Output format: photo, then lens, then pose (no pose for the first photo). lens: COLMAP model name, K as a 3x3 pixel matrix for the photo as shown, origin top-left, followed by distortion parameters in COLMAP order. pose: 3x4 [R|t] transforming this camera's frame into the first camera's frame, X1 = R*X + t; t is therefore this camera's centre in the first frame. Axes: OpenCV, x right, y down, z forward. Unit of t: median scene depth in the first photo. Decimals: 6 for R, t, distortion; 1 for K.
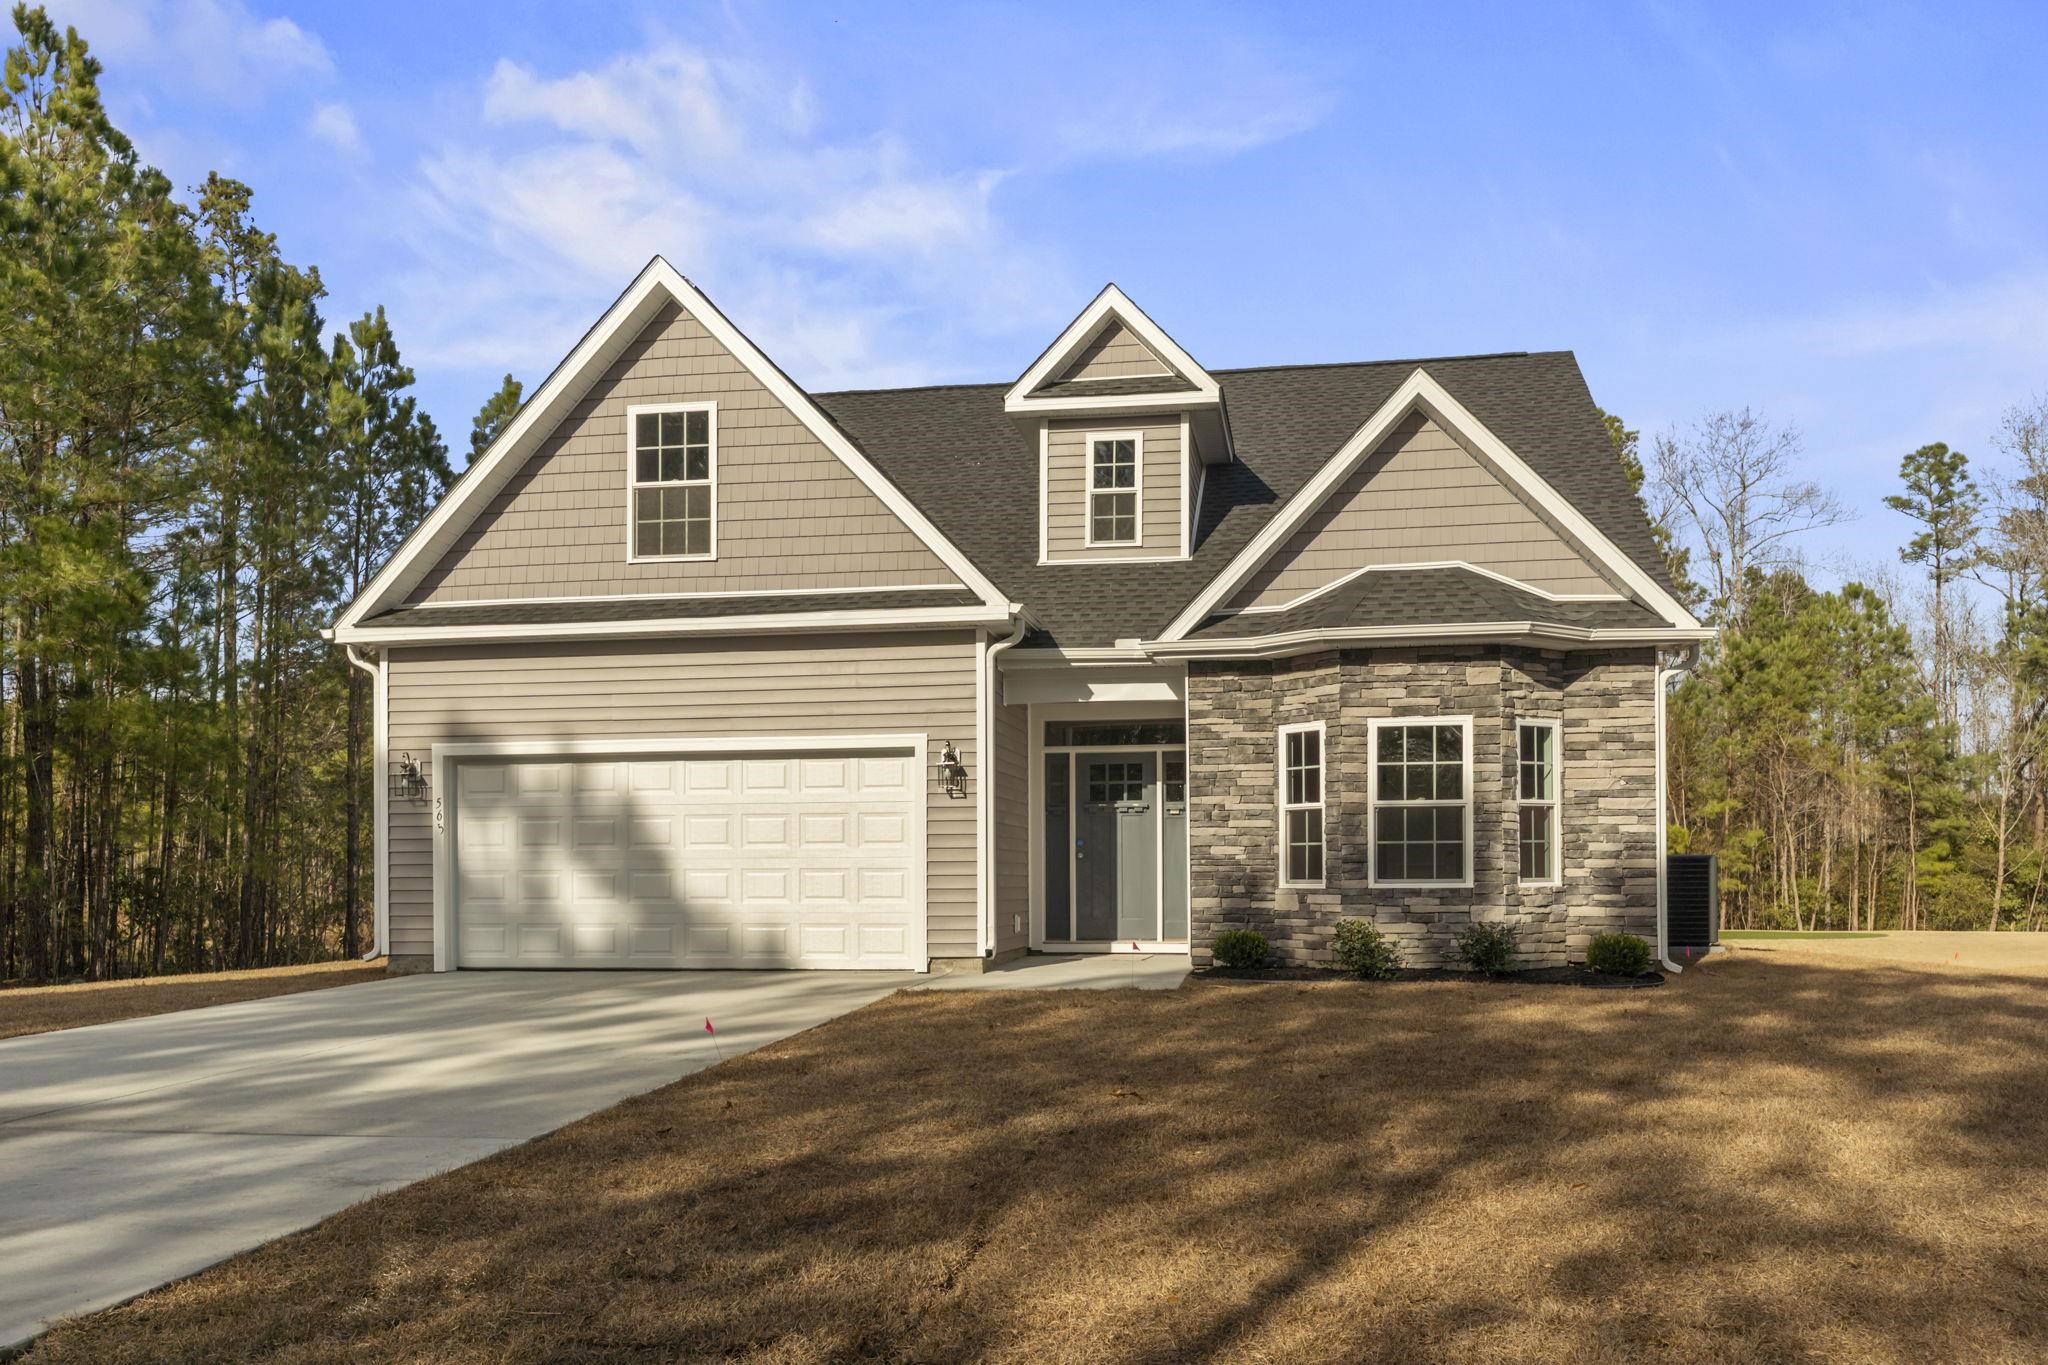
lens RADIAL K [[1633.7, 0, 1042.6], [0, 1633.7, 867.6], [0, 0, 1]] dist [-0.000332, 0.002352]
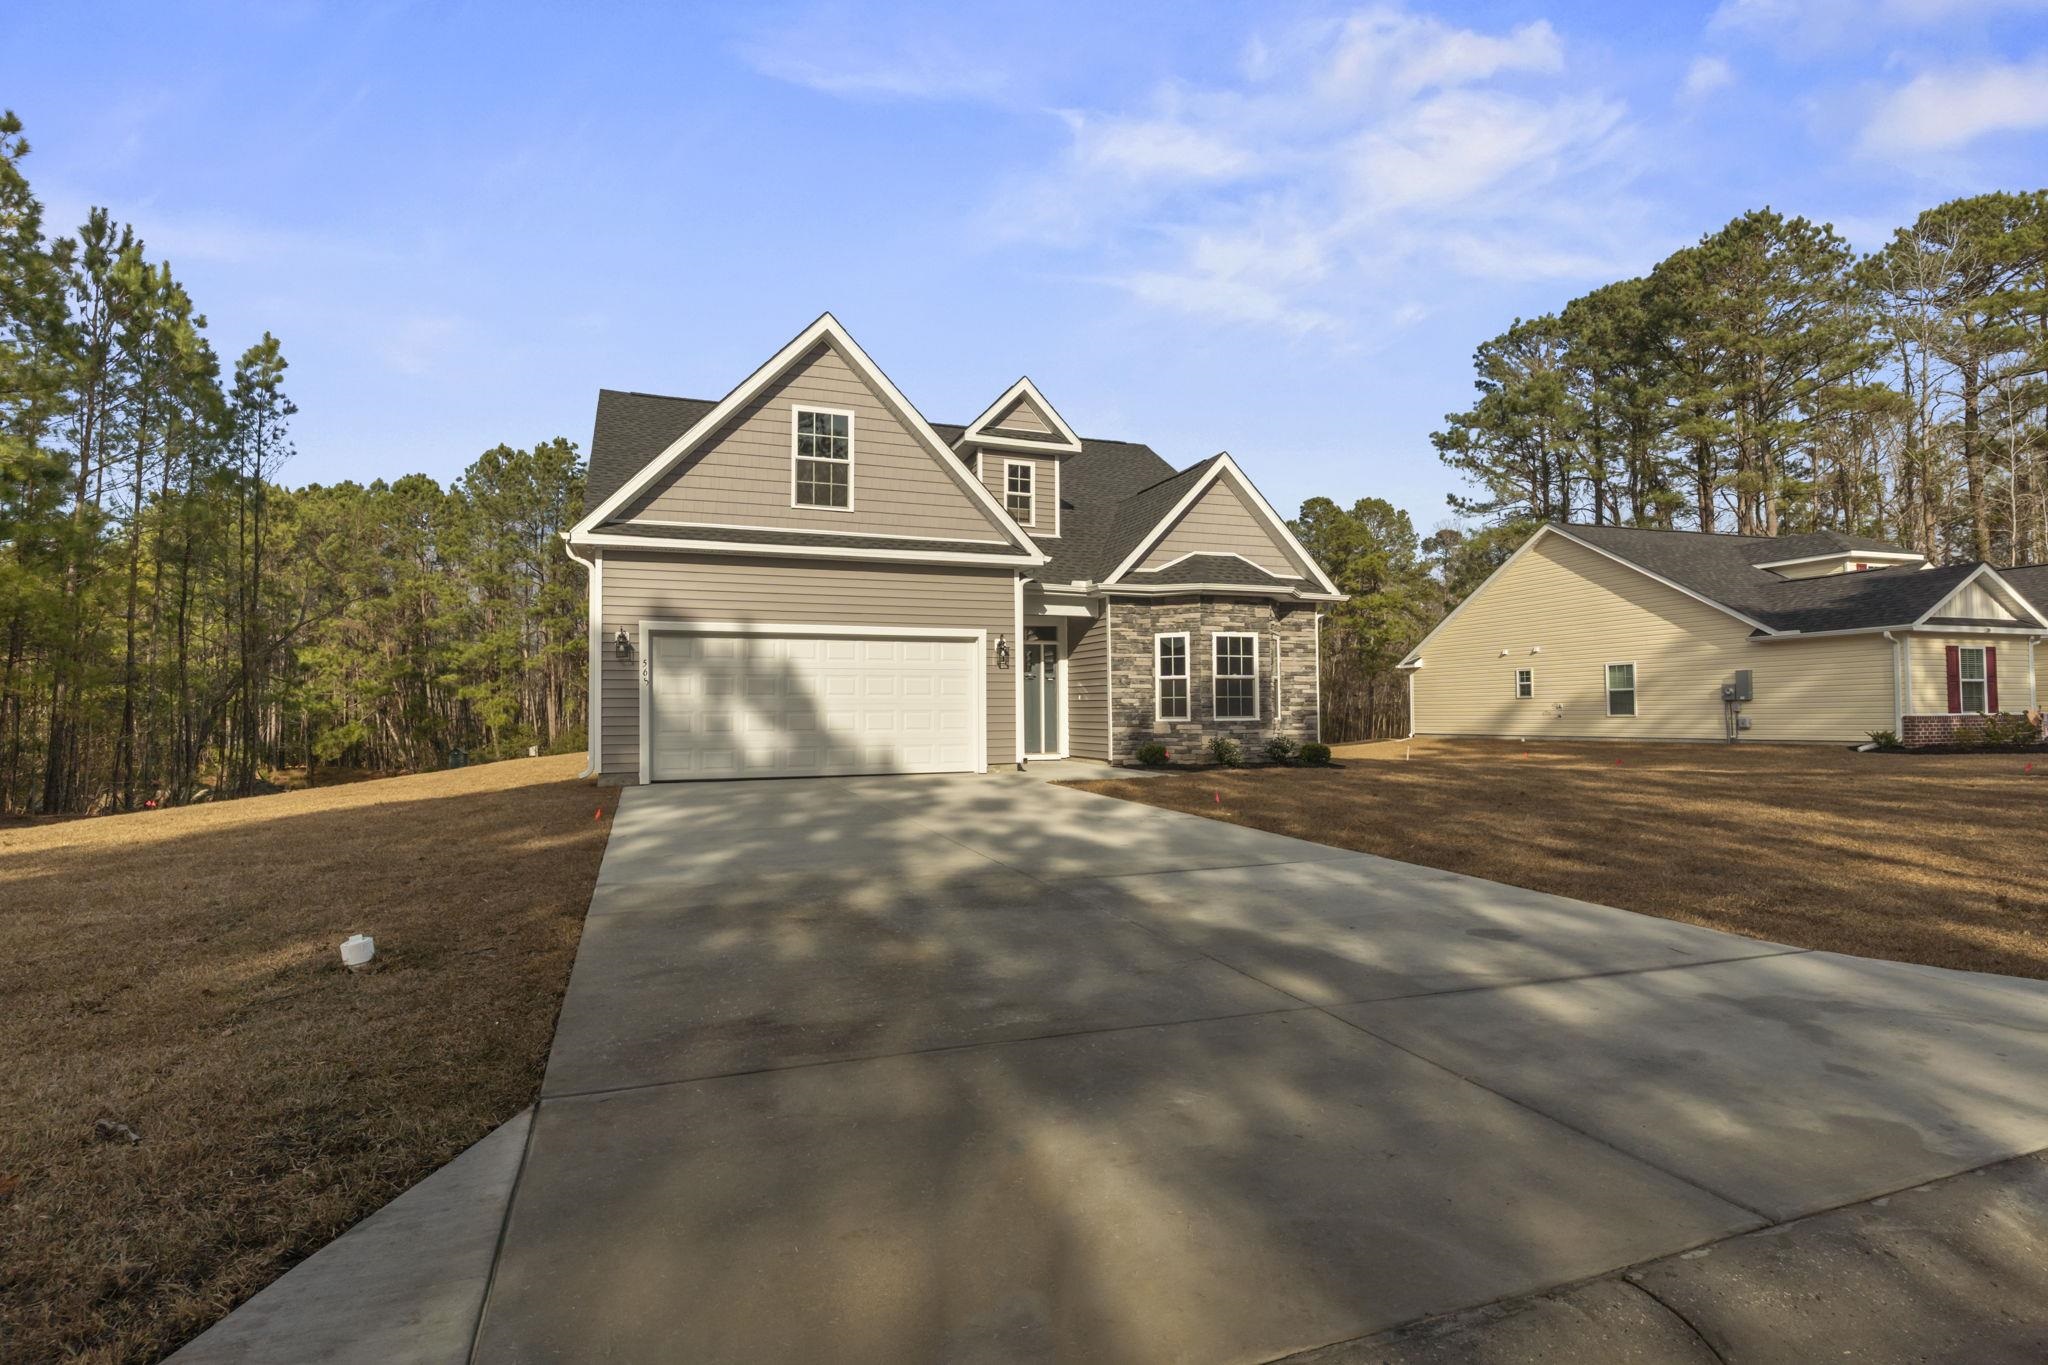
lens RADIAL K [[978.1, 0, 1024.0], [0, 978.1, 682.5], [0, 0, 1]] dist [0.000208, -0.000093]
pose [[0.863814, 0.016784, 0.503531, -0.544298], [0.002154, 0.999313, -0.037004, 0.009280], [-0.503806, 0.033049, 0.863185, 0.122685]]
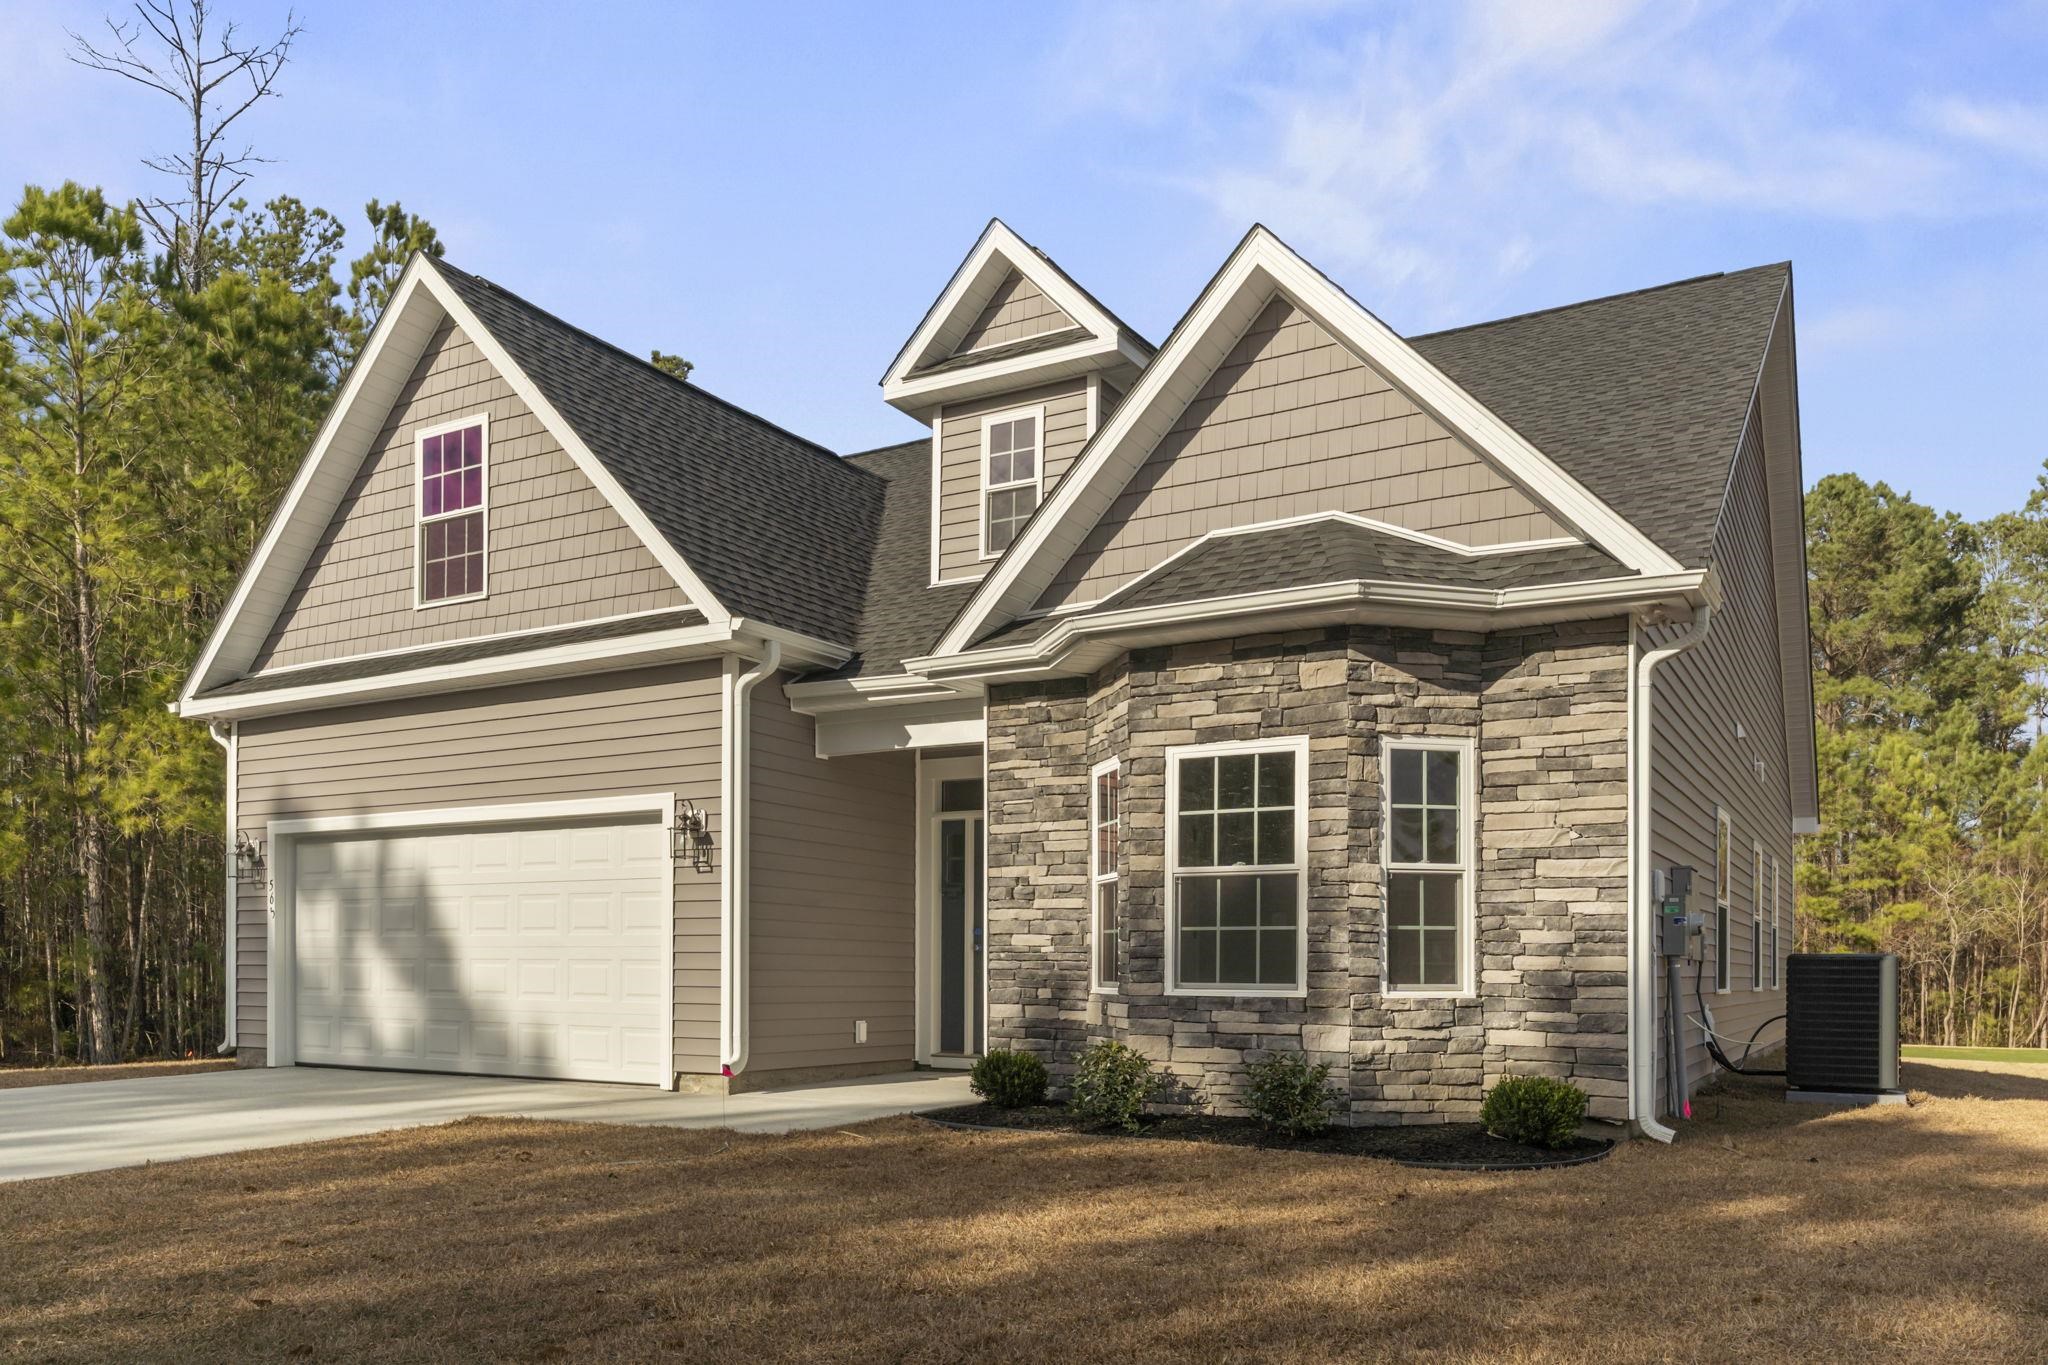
lens RADIAL K [[1491.0, 0, 1026.3], [0, 1491.0, 958.8], [0, 0, 1]] dist [0.000095, -0.001112]
pose [[0.936982, 0.009667, -0.349245, 0.350035], [-0.011168, 0.999935, -0.002283, -0.000668], [0.349200, 0.006040, 0.937029, 0.379826]]
